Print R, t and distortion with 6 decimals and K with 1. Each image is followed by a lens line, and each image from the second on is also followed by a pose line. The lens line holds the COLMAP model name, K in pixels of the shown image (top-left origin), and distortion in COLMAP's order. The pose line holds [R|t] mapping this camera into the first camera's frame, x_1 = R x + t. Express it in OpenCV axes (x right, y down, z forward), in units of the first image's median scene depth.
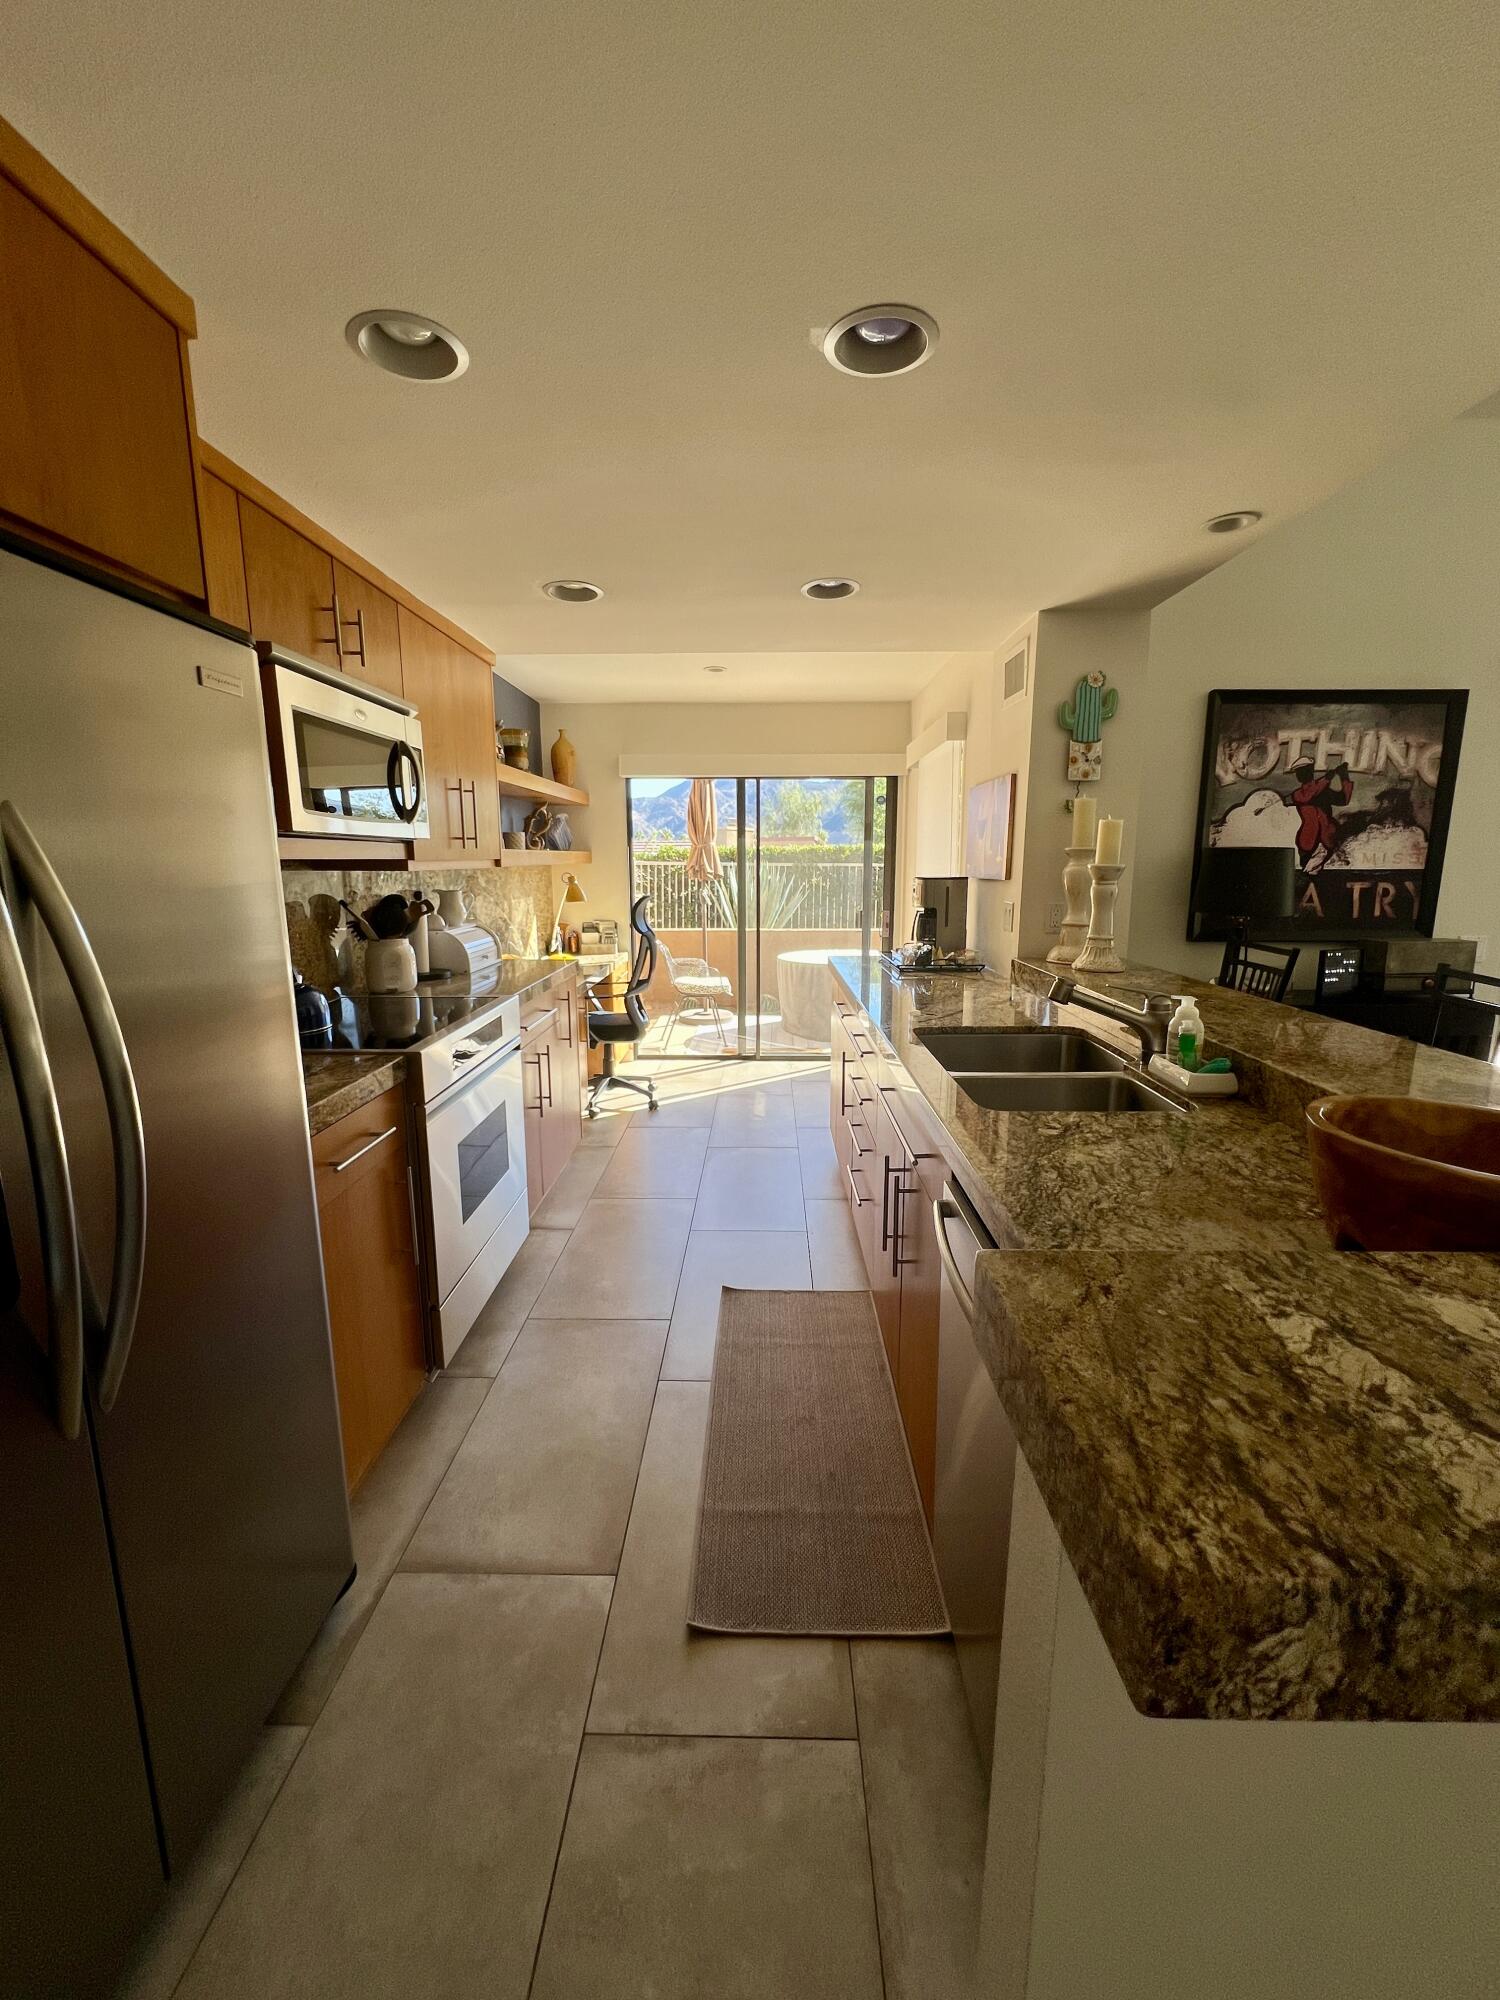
lens RADIAL K [[804.0, 0, 753.0], [0, 804.0, 998.6], [0, 0, 1]] dist [0.000196, -0.000039]
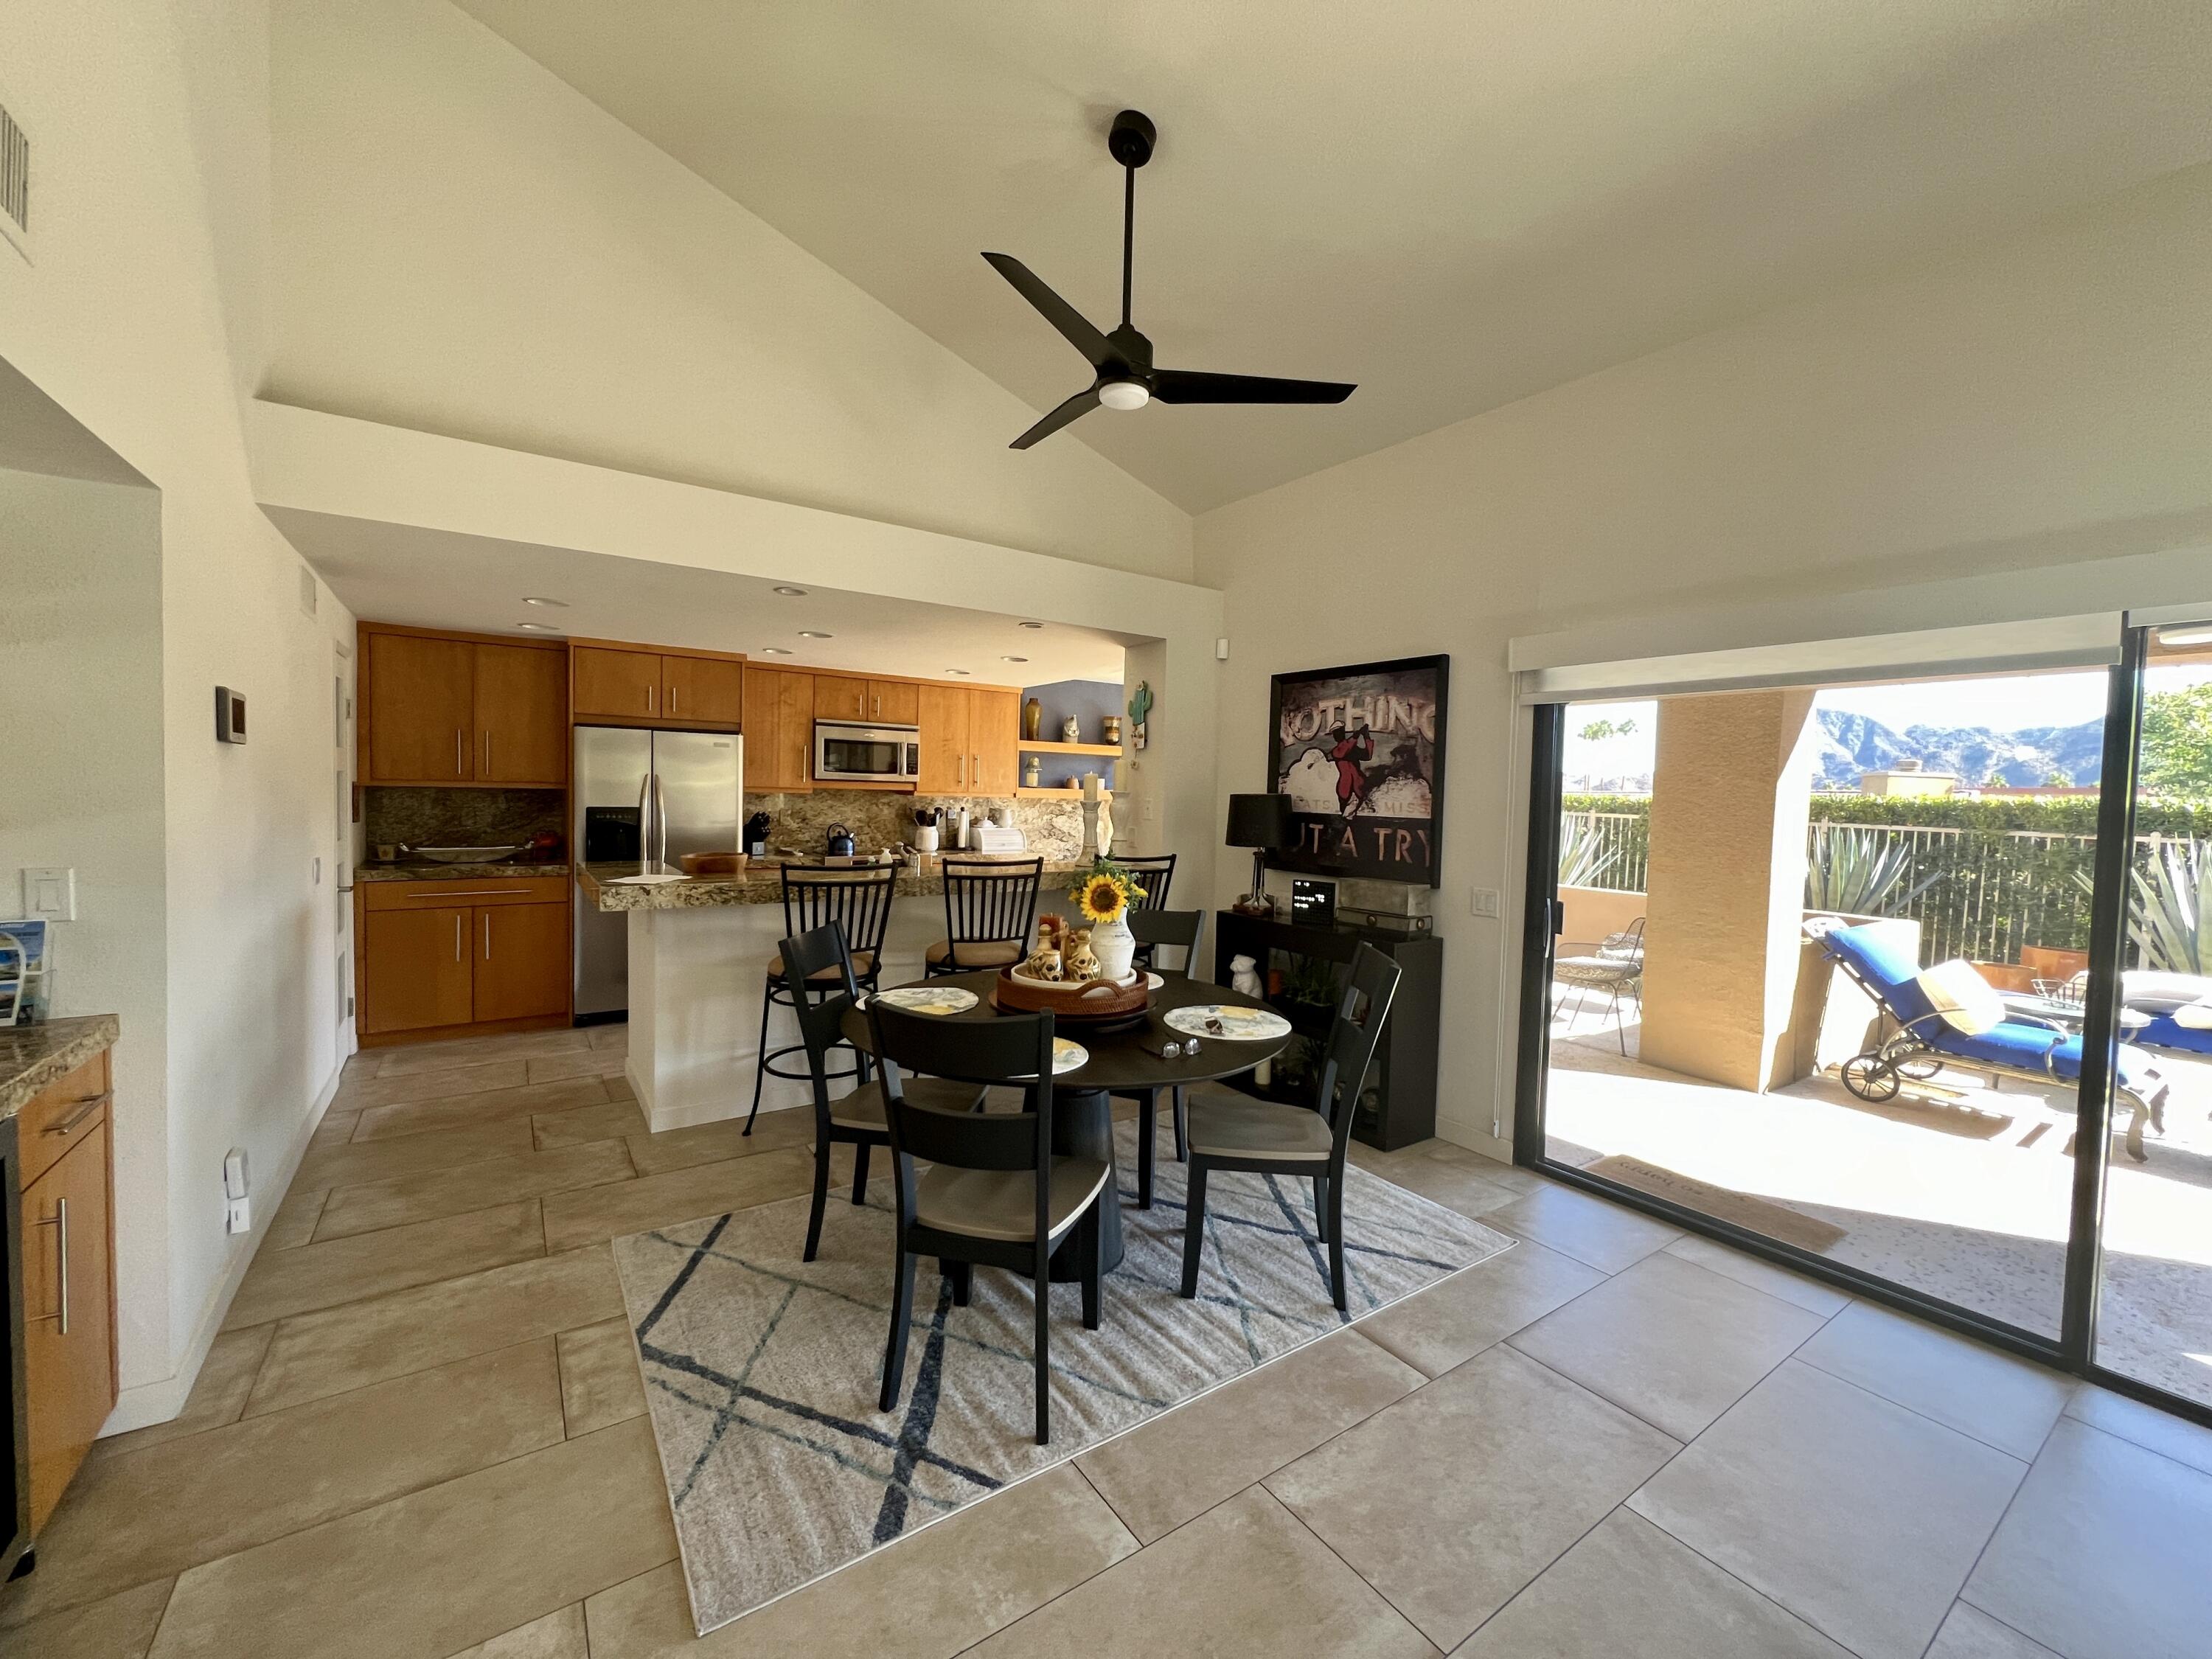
lens RADIAL K [[889.2, 0, 1102.8], [0, 889.2, 828.6], [0, 0, 1]] dist [0.000196, -0.000039]
pose [[0.574133, 0.052132, -0.817101, 1.562920], [-0.167502, 0.984342, -0.054892, -0.013578], [0.801445, 0.168381, 0.573875, -0.006838]]
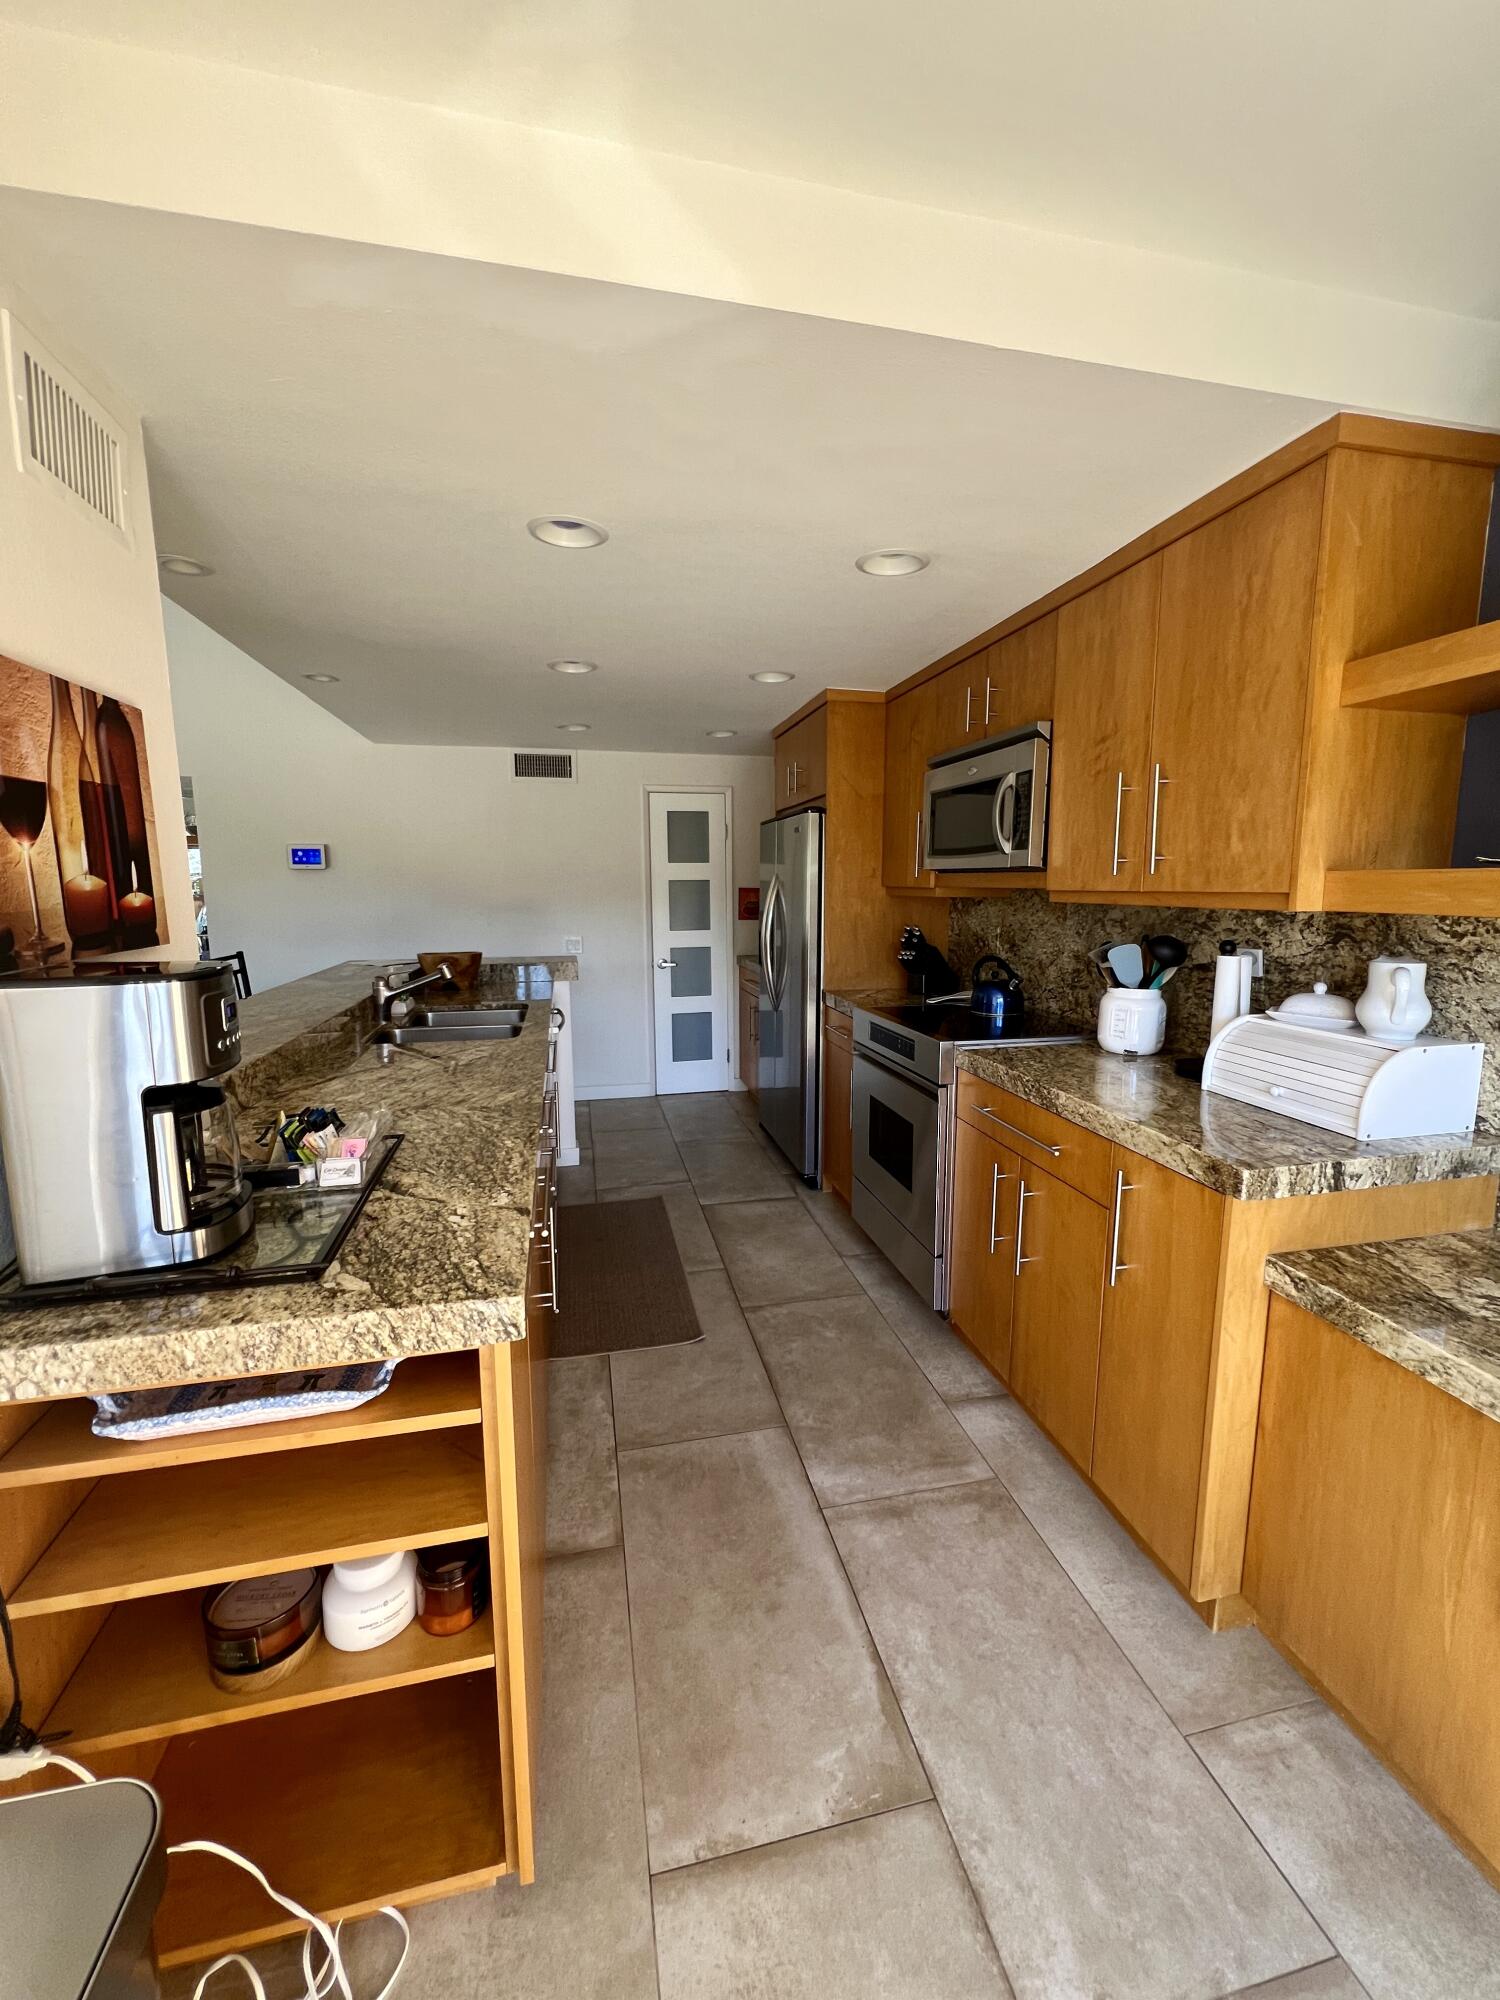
lens RADIAL K [[804.0, 0, 750.7], [0, 804.0, 996.9], [0, 0, 1]] dist [0.000196, -0.000039]
pose [[-0.973184, 0.038319, -0.226816, 0.074936], [-0.032118, 0.953734, 0.298932, -0.255644], [0.227777, 0.298201, -0.926927, 1.449164]]
